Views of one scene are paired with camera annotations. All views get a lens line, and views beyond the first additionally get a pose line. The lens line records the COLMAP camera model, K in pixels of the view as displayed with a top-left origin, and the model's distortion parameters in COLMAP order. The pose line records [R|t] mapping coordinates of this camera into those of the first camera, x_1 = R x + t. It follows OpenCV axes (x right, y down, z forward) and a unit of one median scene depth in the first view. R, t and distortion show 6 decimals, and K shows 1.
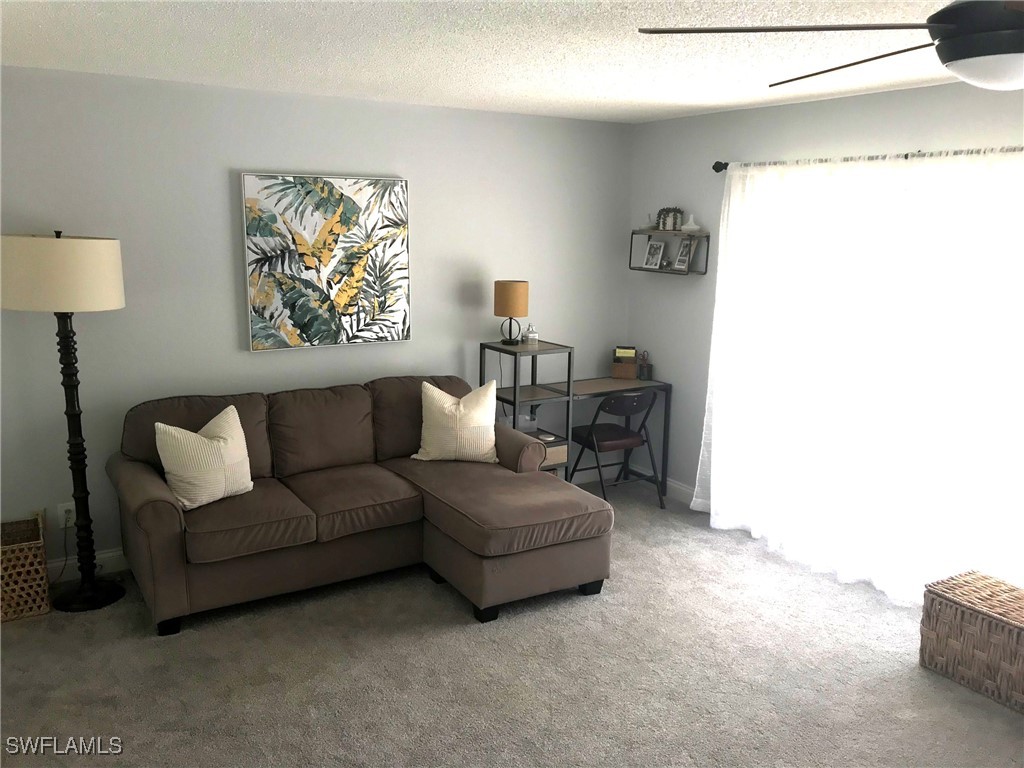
lens RADIAL K [[831.0, 0, 513.2], [0, 831.0, 383.0], [0, 0, 1]] dist [0.045962, -0.062116]
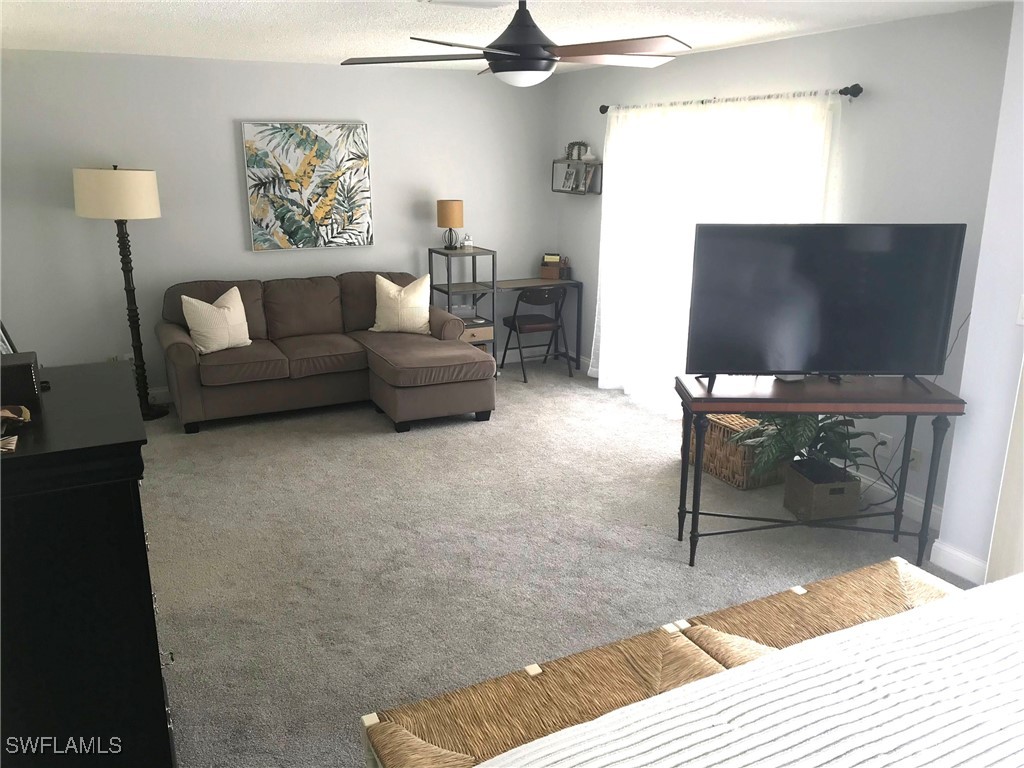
lens RADIAL K [[831.0, 0, 509.1], [0, 831.0, 379.8], [0, 0, 1]] dist [0.045962, -0.062116]
pose [[0.994737, 0.013211, -0.101609, 0.256353], [-0.005815, 0.997334, 0.072738, 0.072156], [0.102299, -0.071764, 0.992162, -0.359509]]
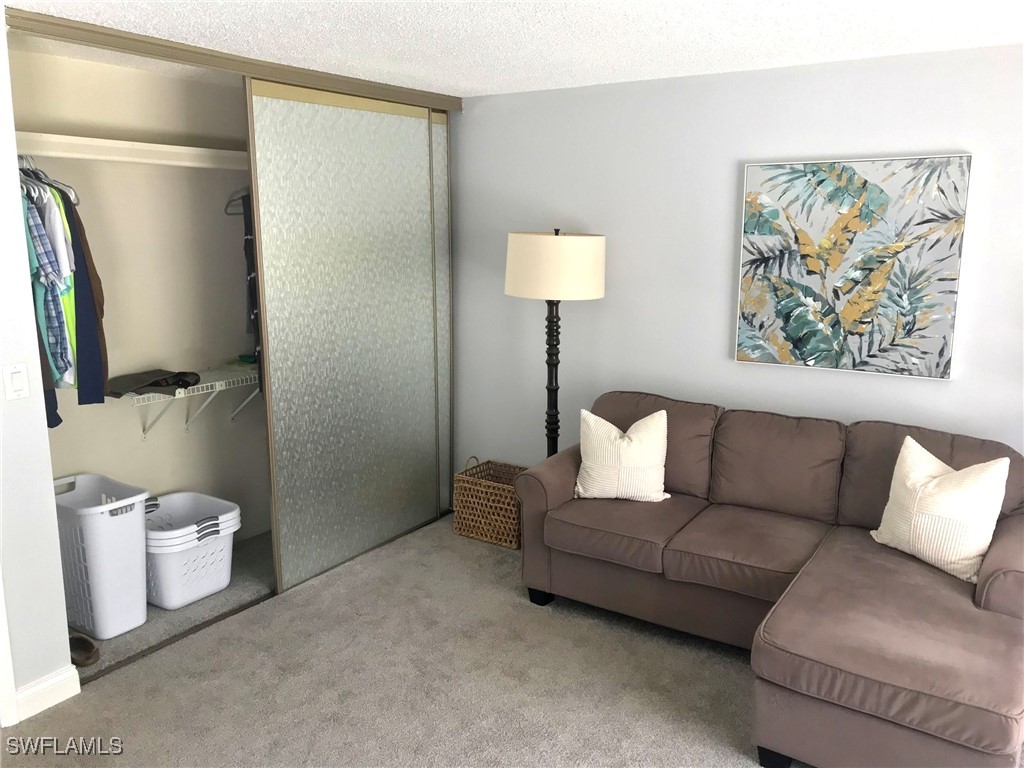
lens RADIAL K [[831.0, 0, 514.1], [0, 831.0, 380.2], [0, 0, 1]] dist [0.045962, -0.062116]
pose [[0.423816, 0.154546, -0.892466, 0.393731], [-0.169023, 0.981522, 0.089702, -0.057467], [0.889838, 0.112830, 0.442106, 0.381654]]
